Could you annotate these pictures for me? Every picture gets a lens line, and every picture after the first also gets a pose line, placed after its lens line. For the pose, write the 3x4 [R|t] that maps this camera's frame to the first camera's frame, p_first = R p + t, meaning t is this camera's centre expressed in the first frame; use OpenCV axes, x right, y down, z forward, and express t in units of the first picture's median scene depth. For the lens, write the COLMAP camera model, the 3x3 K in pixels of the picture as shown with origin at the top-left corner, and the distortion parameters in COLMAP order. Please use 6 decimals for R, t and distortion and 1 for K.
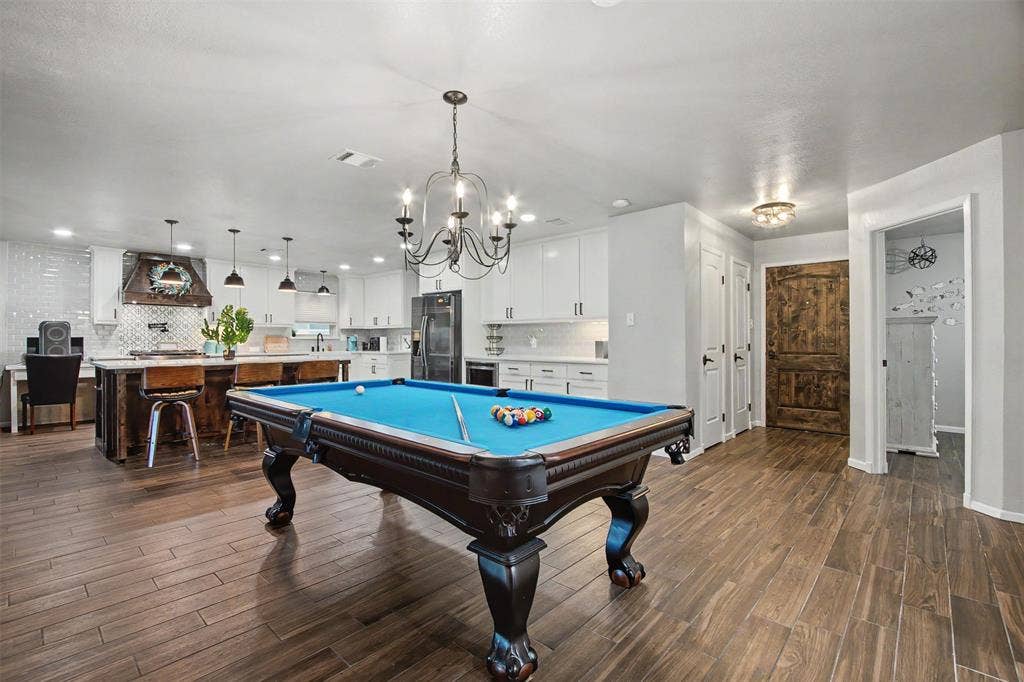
lens RADIAL K [[460.7, 0, 499.2], [0, 460.7, 342.6], [0, 0, 1]] dist [-0.001202, -0.000036]
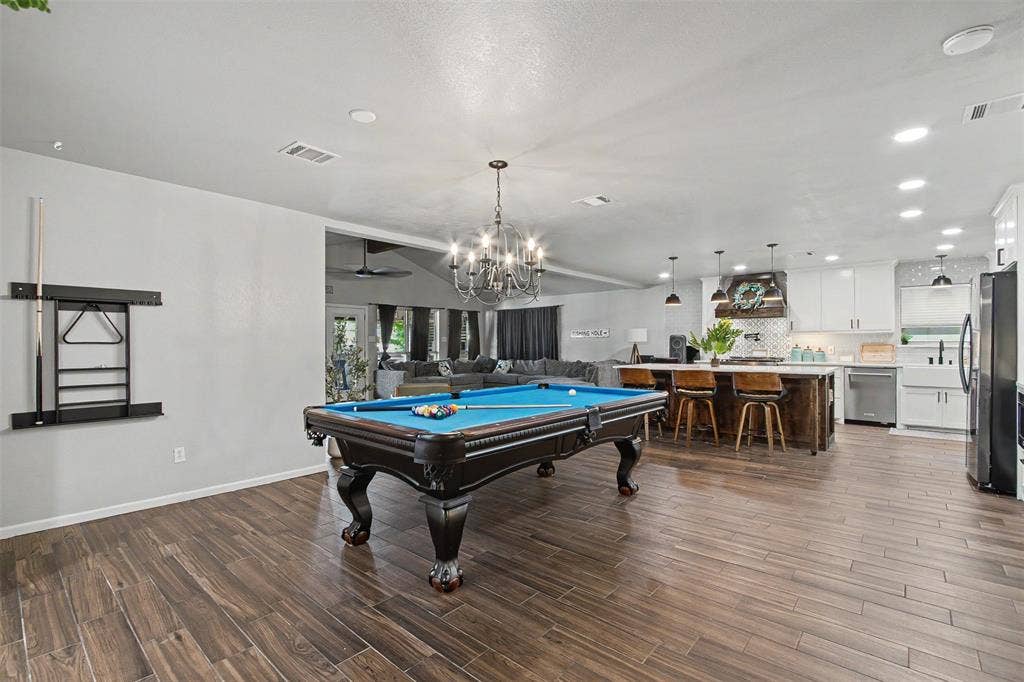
lens RADIAL K [[464.3, 0, 508.5], [0, 464.3, 352.4], [0, 0, 1]] dist [-0.001798, -0.000212]
pose [[0.032872, 0.017892, -0.999299, 0.458643], [-0.004858, 0.999831, 0.017742, -0.013660], [0.999448, 0.004272, 0.032953, 0.379730]]
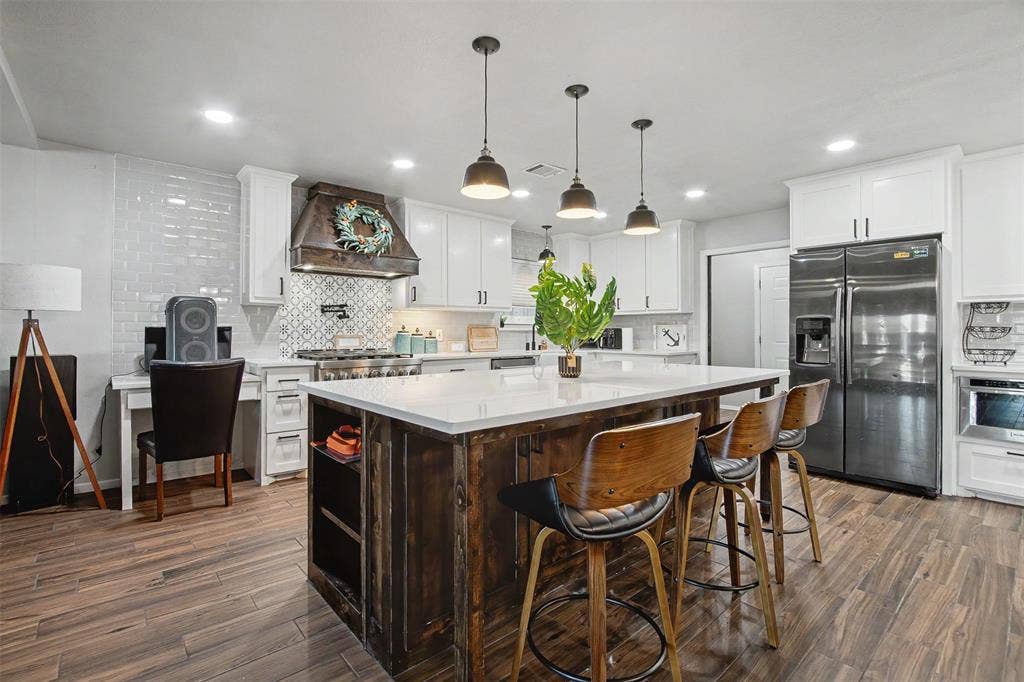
lens RADIAL K [[473.2, 0, 503.1], [0, 473.2, 332.7], [0, 0, 1]] dist [-0.002005, 0.000710]
pose [[0.994211, 0.002719, -0.107411, -0.501263], [-0.003262, 0.999983, -0.004874, -0.002880], [0.107395, 0.005196, 0.994203, 0.448496]]
